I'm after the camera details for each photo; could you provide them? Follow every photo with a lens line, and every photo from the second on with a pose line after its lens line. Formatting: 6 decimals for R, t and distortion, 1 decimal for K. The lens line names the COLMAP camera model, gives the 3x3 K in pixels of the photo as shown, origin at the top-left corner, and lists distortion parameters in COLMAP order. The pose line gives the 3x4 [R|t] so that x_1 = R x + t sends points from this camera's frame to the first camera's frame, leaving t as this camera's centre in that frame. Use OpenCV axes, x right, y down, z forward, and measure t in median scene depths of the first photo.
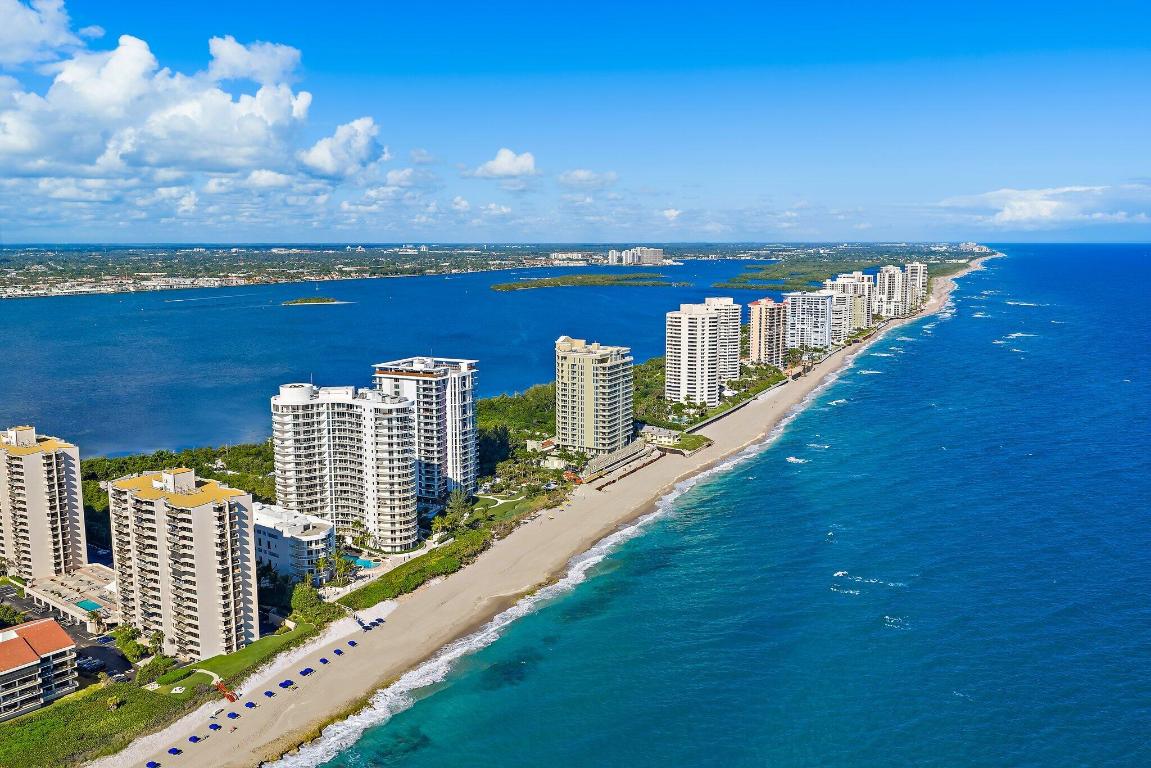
lens RADIAL K [[990.8, 0, 584.0], [0, 990.8, 388.9], [0, 0, 1]] dist [0.010176, -0.003667]
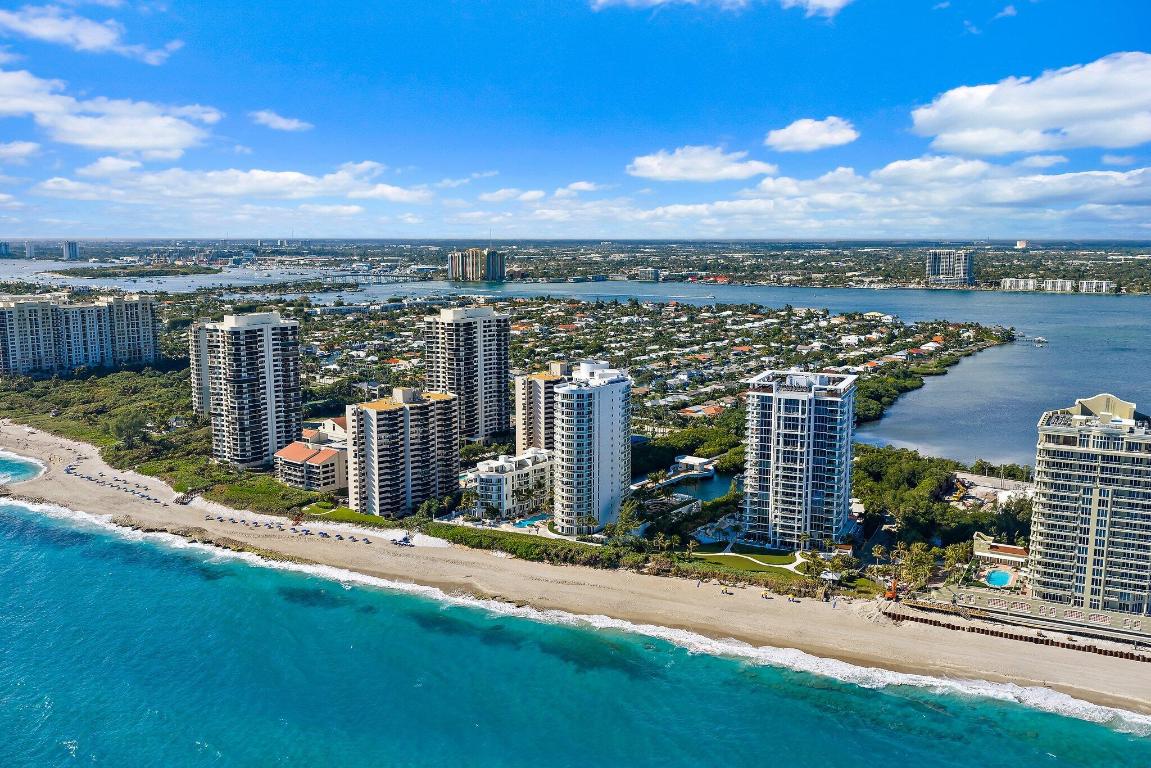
lens RADIAL K [[990.8, 0, 584.0], [0, 990.8, 388.9], [0, 0, 1]] dist [0.010176, -0.003667]
pose [[-0.033185, 0.152898, -0.987685, 0.810147], [-0.142367, 0.977428, 0.156094, -0.147398], [0.989258, 0.145793, -0.010669, 1.001325]]
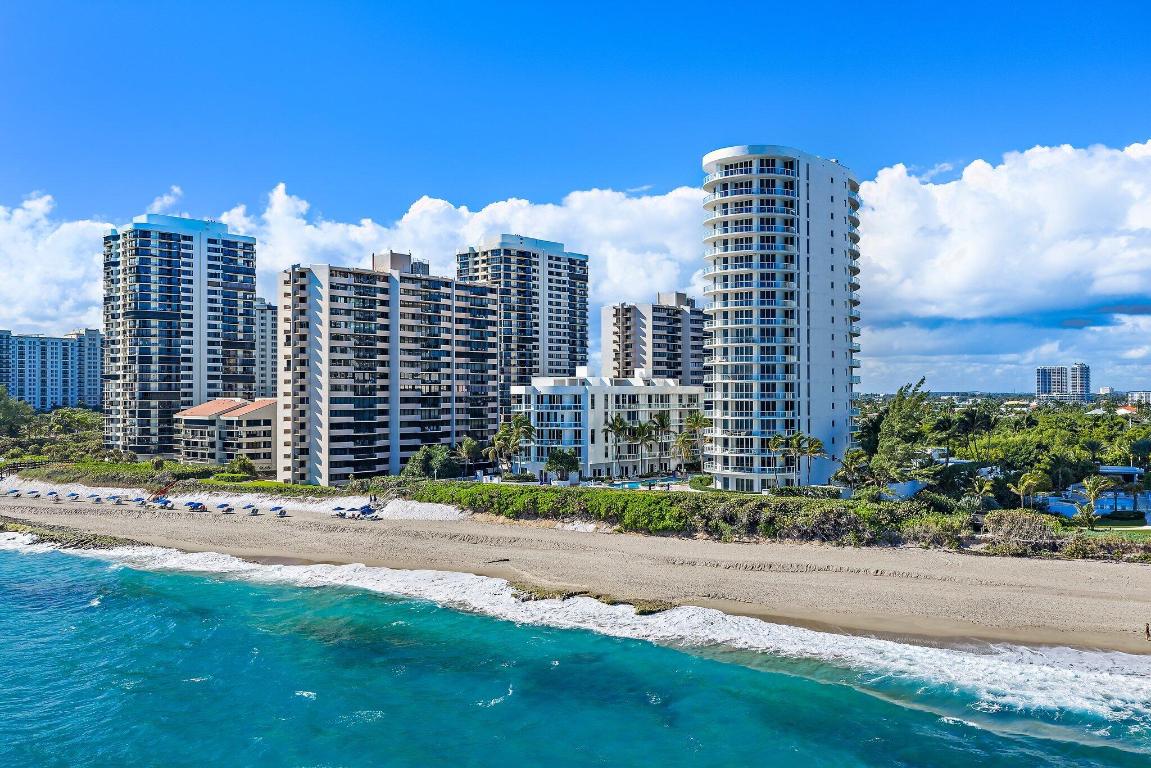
lens RADIAL K [[990.8, 0, 584.0], [0, 990.8, 388.9], [0, 0, 1]] dist [0.010176, -0.003667]
pose [[-0.097210, -0.001019, -0.995263, 0.261277], [-0.144594, 0.989404, 0.013110, 0.119789], [0.984704, 0.145184, -0.096327, 0.963567]]
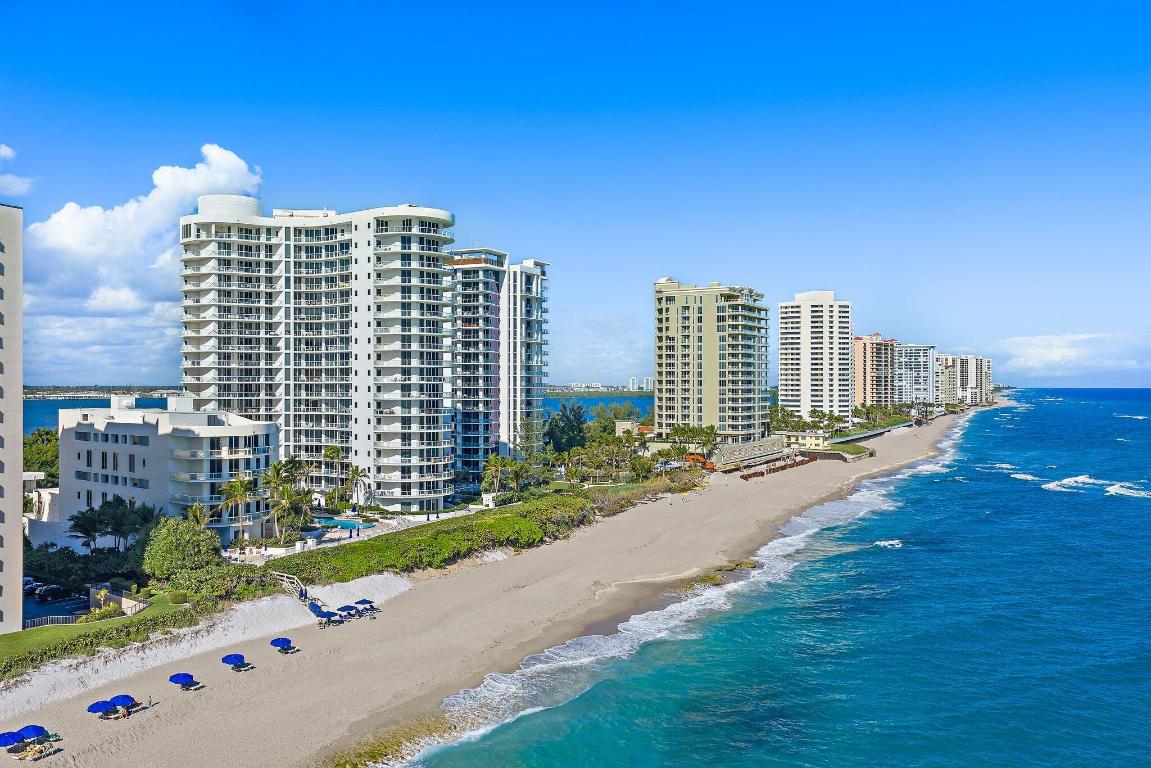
lens RADIAL K [[970.9, 0, 572.3], [0, 970.9, 380.4], [0, 0, 1]] dist [0.006599, 0.012555]
pose [[0.999708, 0.000551, -0.024170, -0.096890], [-0.004314, 0.987763, -0.155905, 0.171903], [0.023788, 0.155964, 0.987476, 0.511459]]
